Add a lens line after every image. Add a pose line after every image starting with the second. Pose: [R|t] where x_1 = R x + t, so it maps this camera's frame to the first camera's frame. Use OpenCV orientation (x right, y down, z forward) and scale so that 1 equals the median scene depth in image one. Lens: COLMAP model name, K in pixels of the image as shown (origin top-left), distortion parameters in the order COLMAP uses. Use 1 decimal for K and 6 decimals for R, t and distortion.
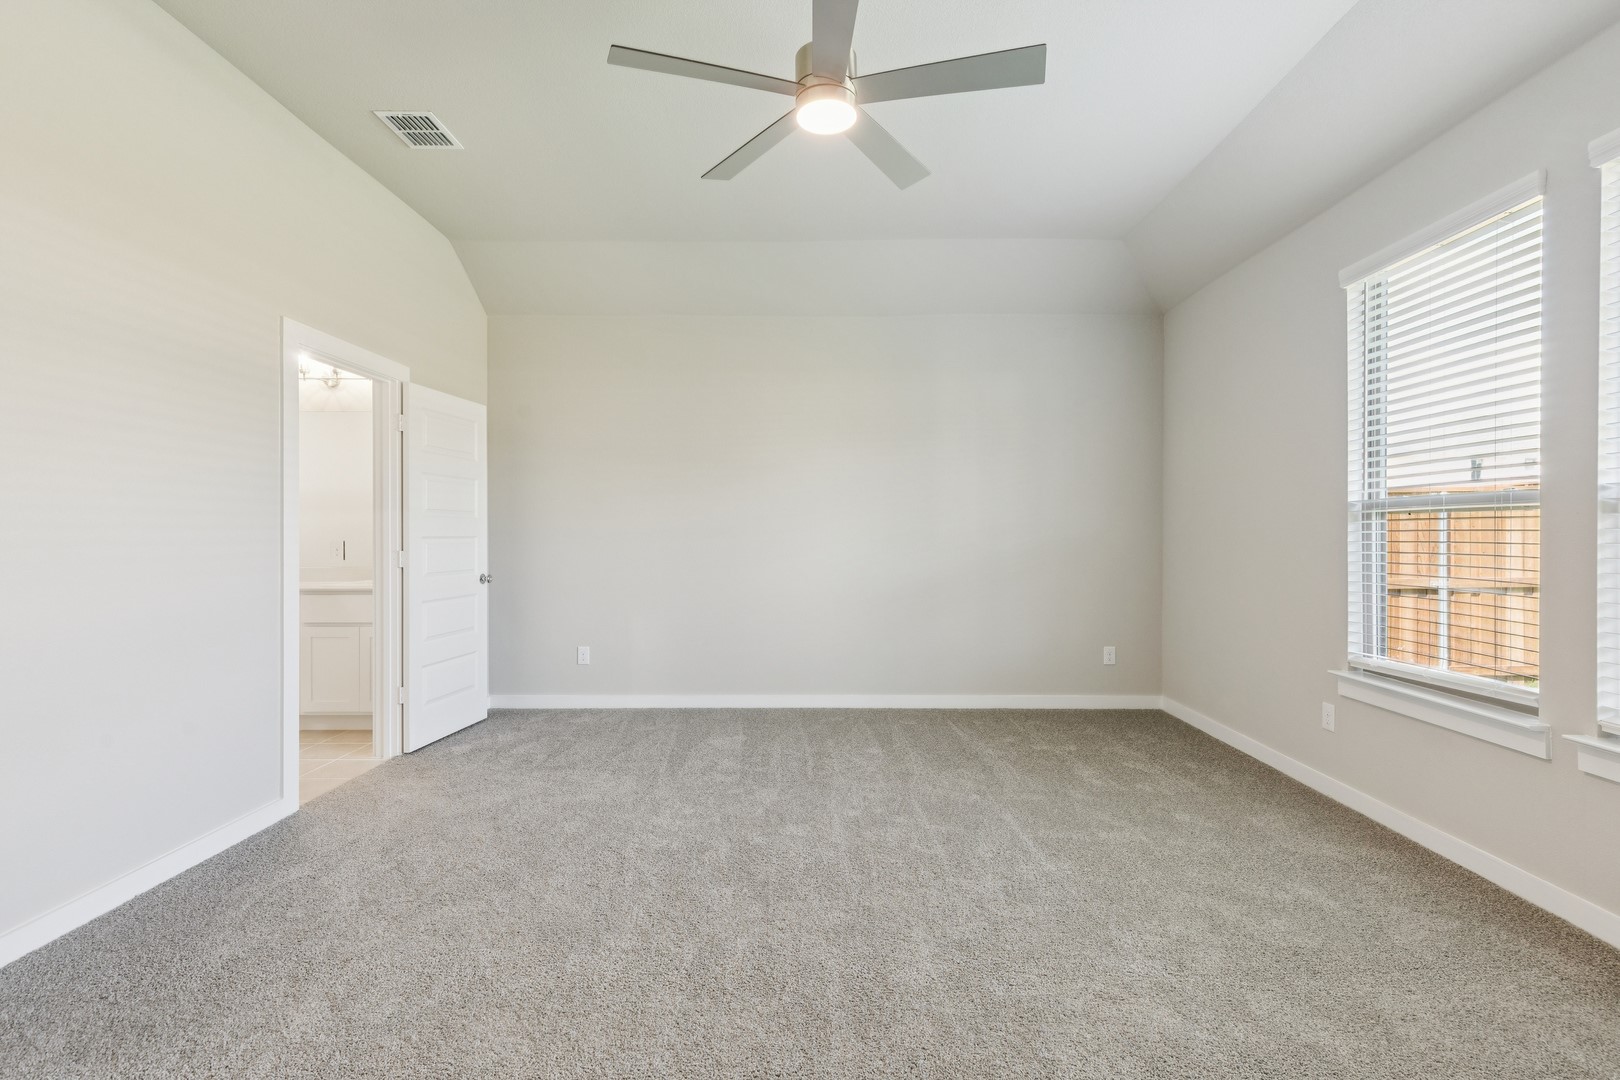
lens RADIAL K [[739.0, 0, 811.1], [0, 739.0, 540.5], [0, 0, 1]] dist [0.010265, -0.000008]
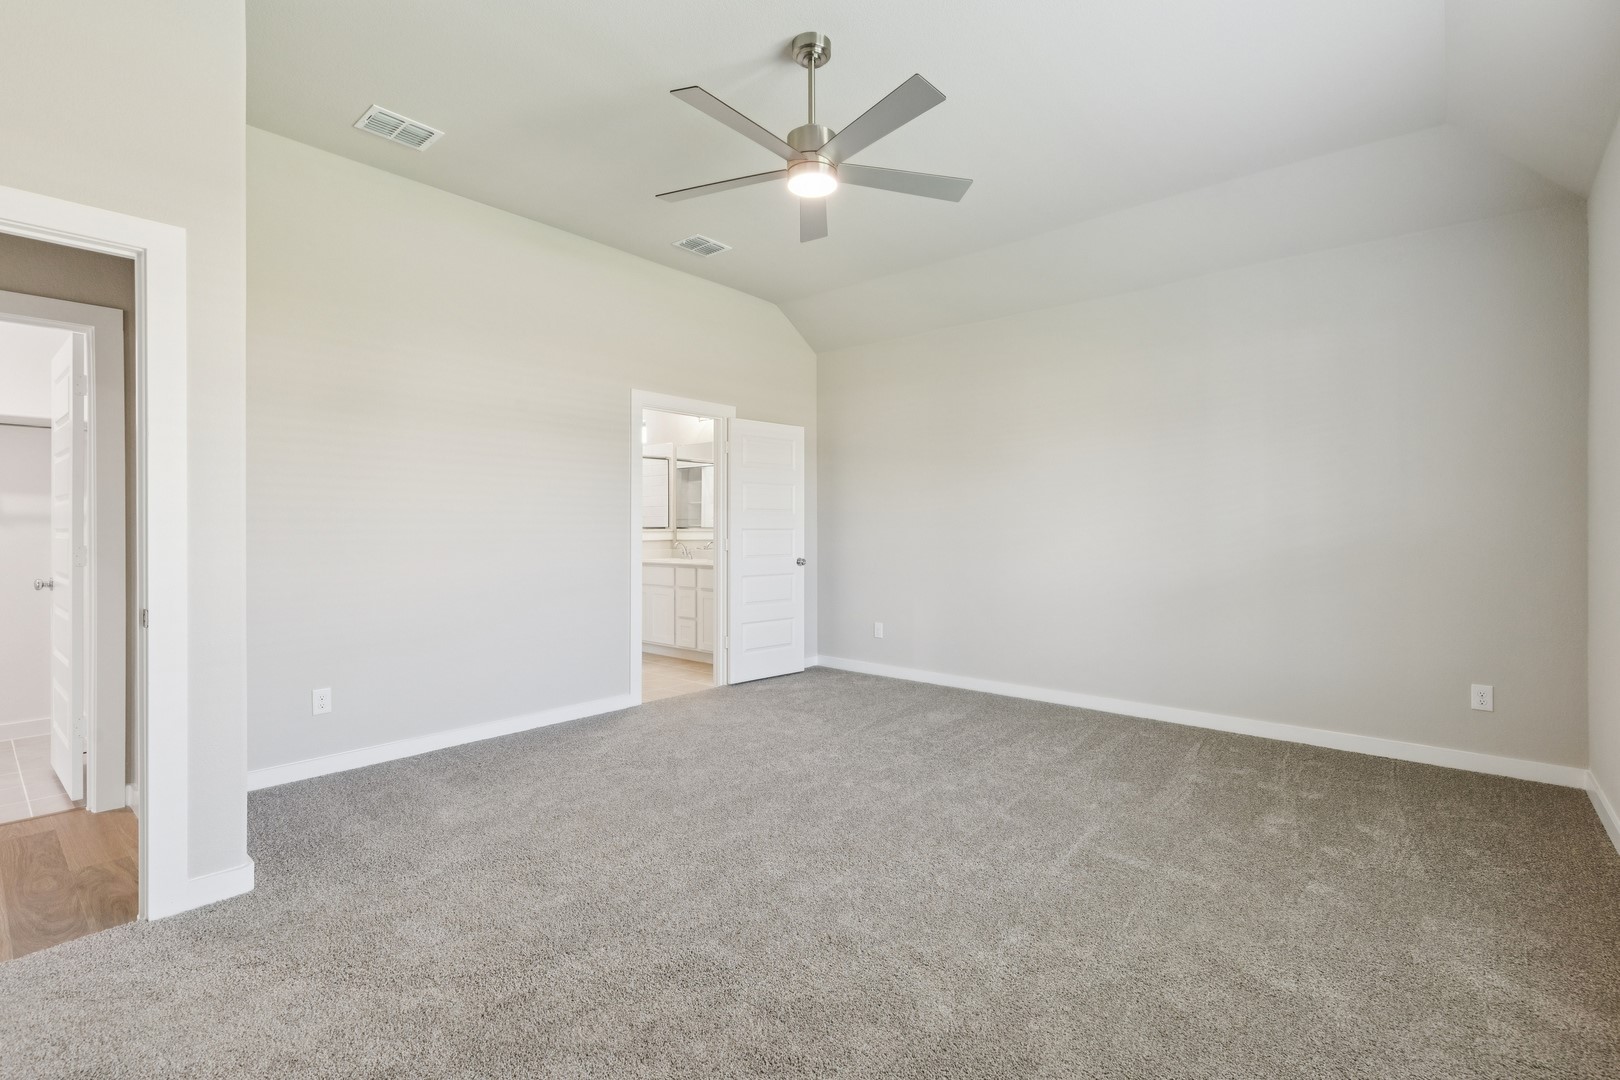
lens RADIAL K [[739.0, 0, 807.1], [0, 739.0, 532.3], [0, 0, 1]] dist [0.010265, -0.000008]
pose [[0.758433, 0.004144, -0.651737, 0.482735], [-0.006251, 0.999980, -0.000916, 0.001663], [0.651720, 0.004769, 0.758444, 0.041818]]
